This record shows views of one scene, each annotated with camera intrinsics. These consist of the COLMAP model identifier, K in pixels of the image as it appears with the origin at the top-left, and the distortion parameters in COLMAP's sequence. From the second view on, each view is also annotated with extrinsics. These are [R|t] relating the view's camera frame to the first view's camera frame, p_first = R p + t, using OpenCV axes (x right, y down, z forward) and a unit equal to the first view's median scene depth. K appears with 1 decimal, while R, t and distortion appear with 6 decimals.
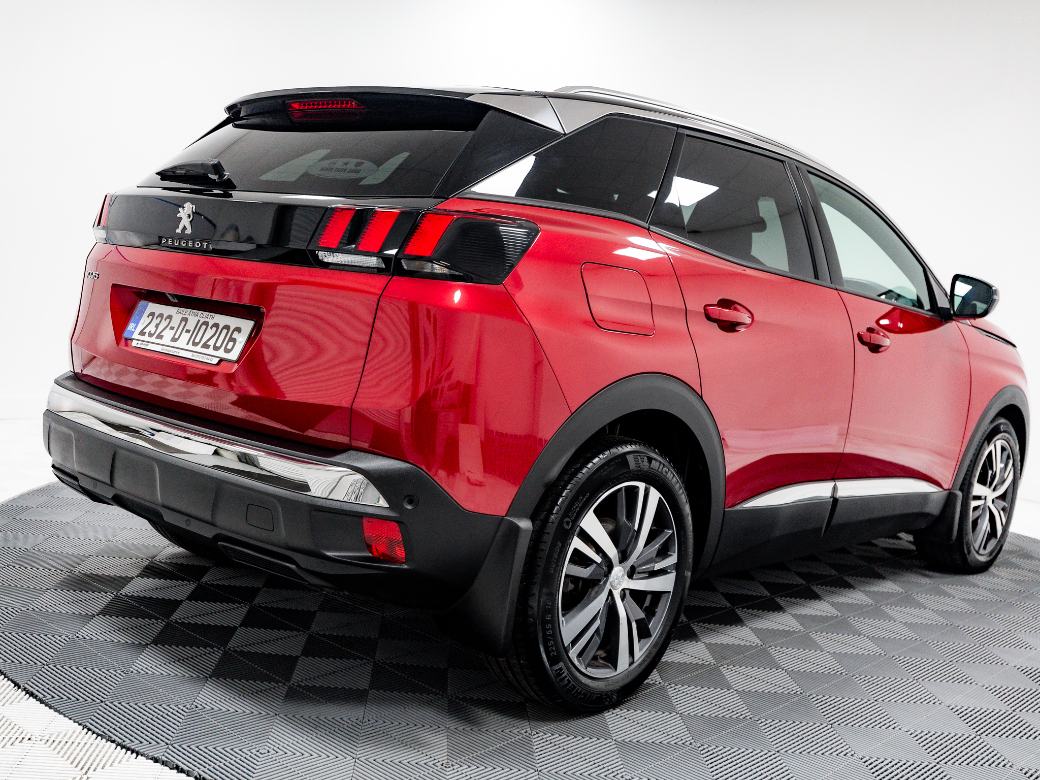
lens RADIAL K [[1116.9, 0, 515.4], [0, 1116.9, 385.9], [0, 0, 1]] dist [0.010933, 0.000000]
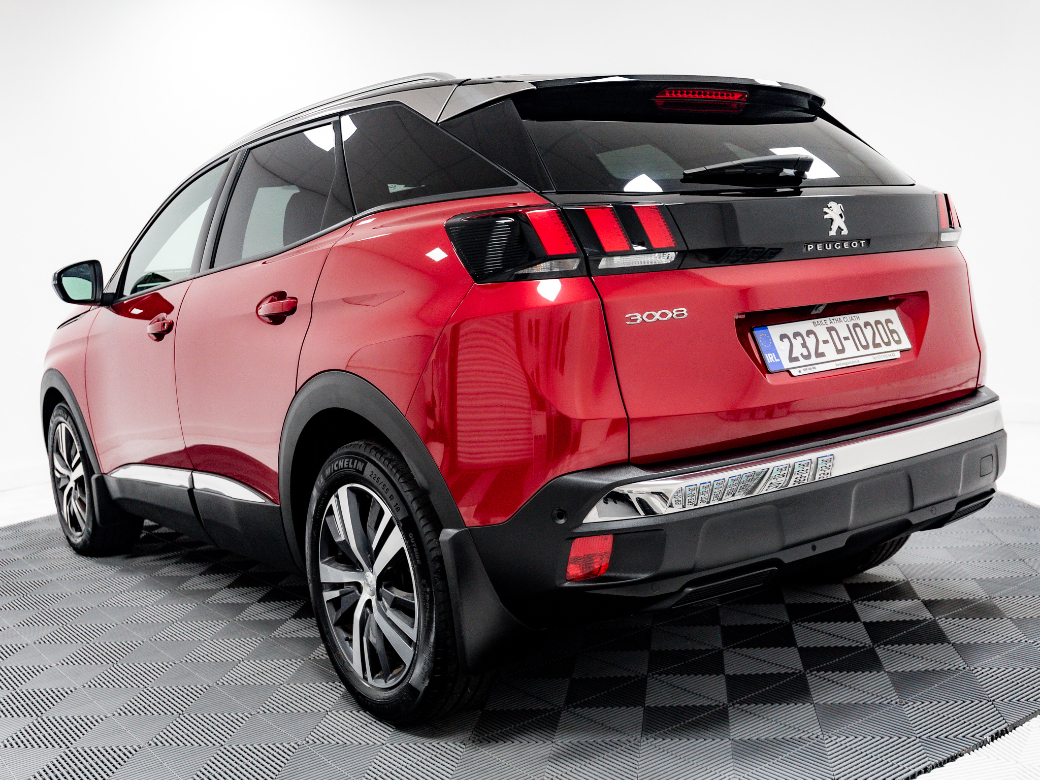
lens RADIAL K [[1116.9, 0, 516.0], [0, 1116.9, 392.5], [0, 0, 1]] dist [0.010933, 0.000000]
pose [[0.201541, -0.216800, 0.955185, -1.251484], [0.193850, 0.964736, 0.178066, -0.225339], [-0.960106, 0.149275, 0.236460, 1.048085]]
